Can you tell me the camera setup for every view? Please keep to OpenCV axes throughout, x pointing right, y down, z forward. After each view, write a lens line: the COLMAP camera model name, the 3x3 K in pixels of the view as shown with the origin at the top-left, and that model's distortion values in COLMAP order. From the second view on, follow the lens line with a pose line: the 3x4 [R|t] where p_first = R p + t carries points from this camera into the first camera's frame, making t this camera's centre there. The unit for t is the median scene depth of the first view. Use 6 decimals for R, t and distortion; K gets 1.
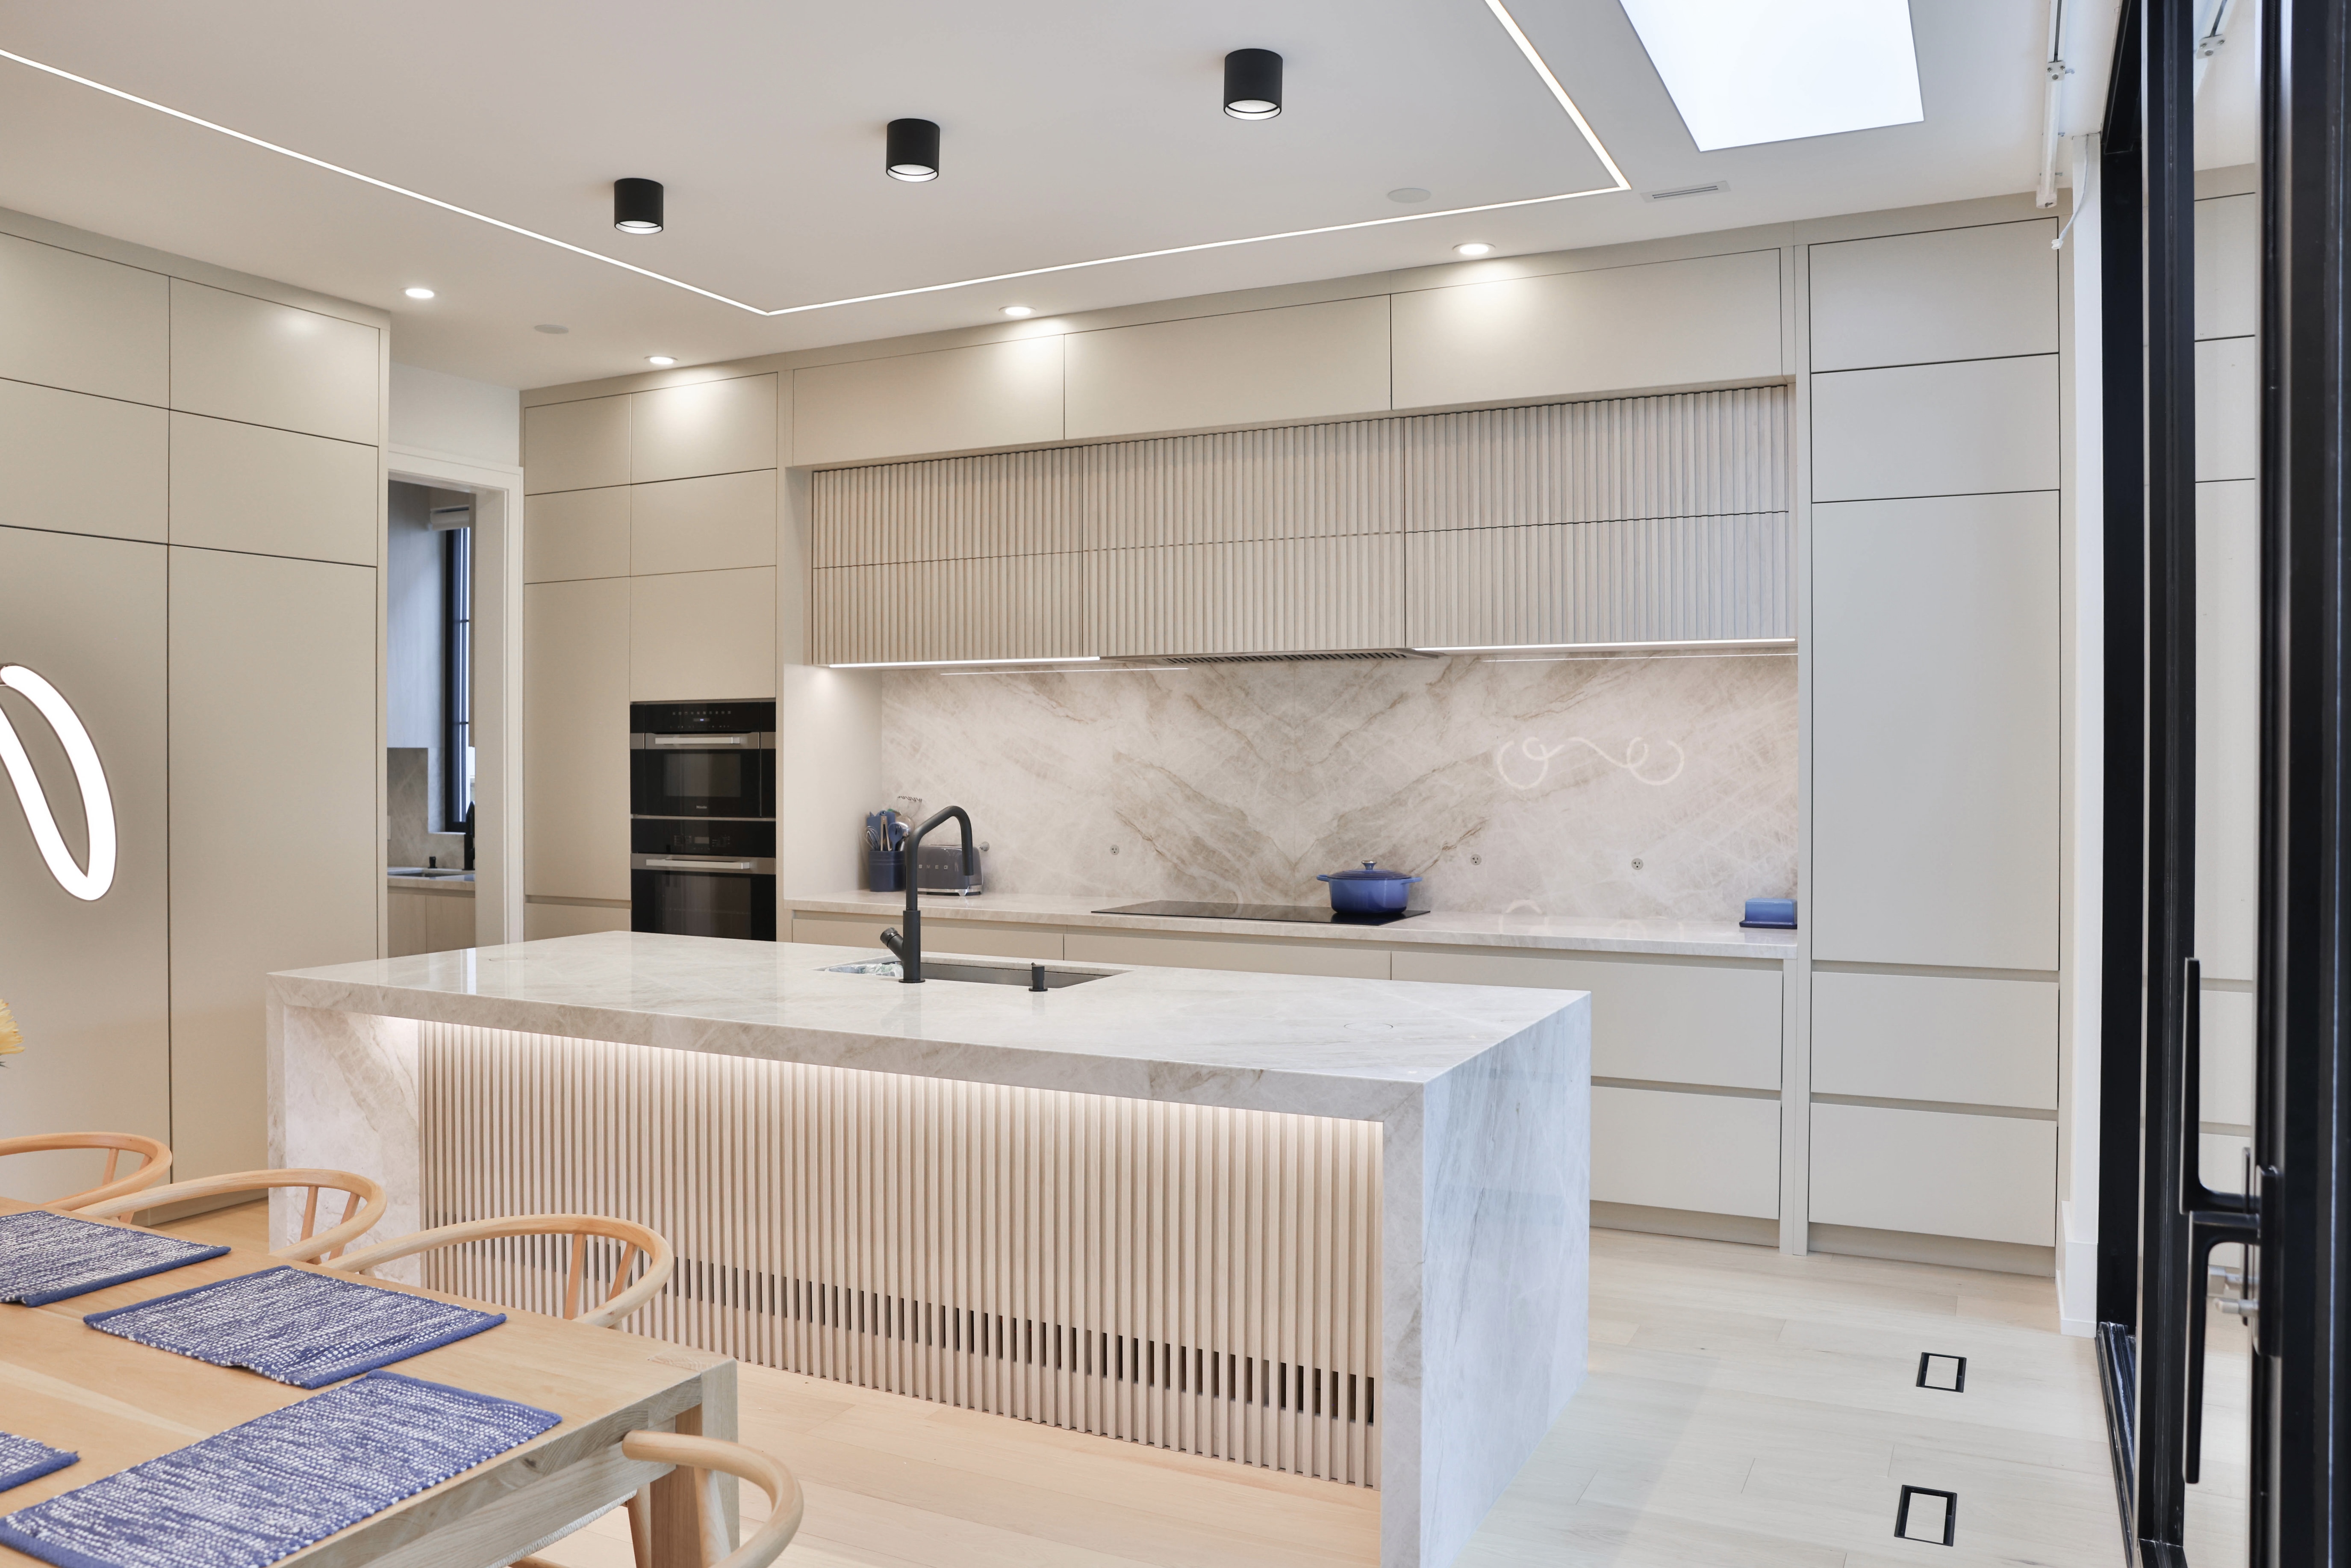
lens RADIAL K [[1702.5, 0, 1174.8], [0, 1702.5, 770.0], [0, 0, 1]] dist [-0.088327, -0.001209]
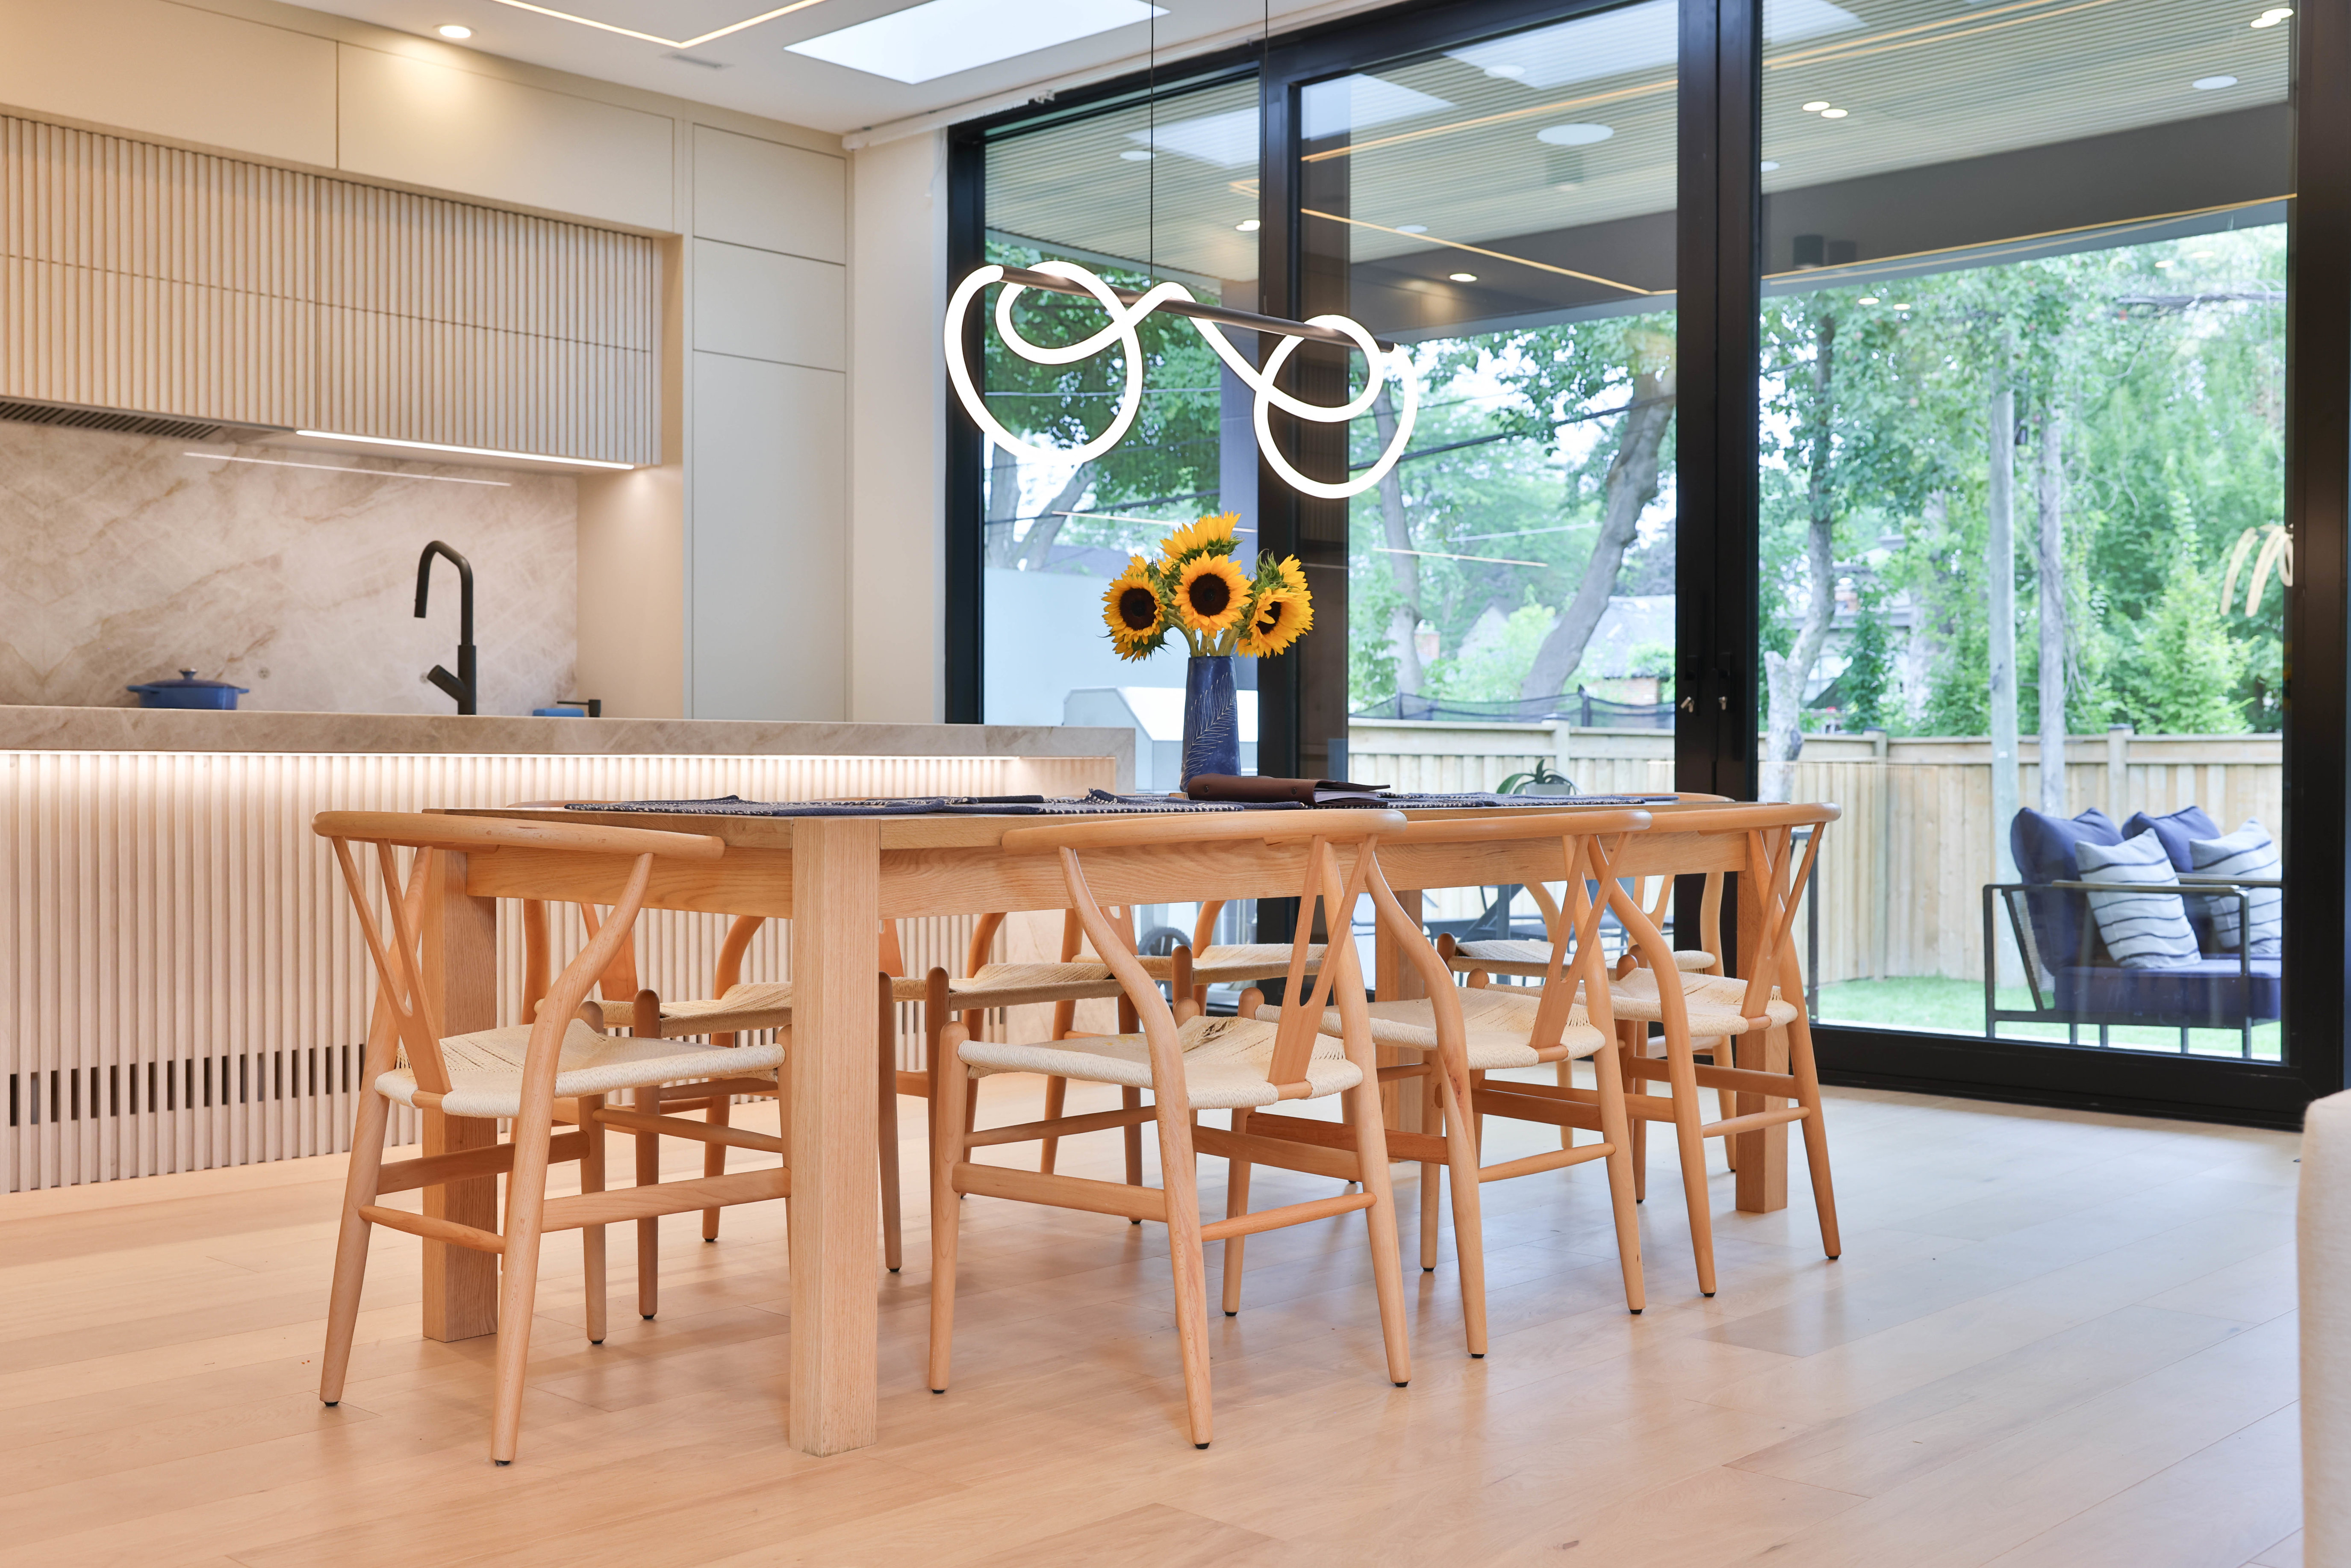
lens RADIAL K [[2419.3, 0, 1174.0], [0, 2419.3, 786.0], [0, 0, 1]] dist [0.024566, 0.000000]
pose [[0.297281, -0.010932, 0.954727, -0.905523], [0.005829, 0.999937, 0.009634, 0.102500], [-0.954772, 0.002701, 0.297326, 0.152951]]
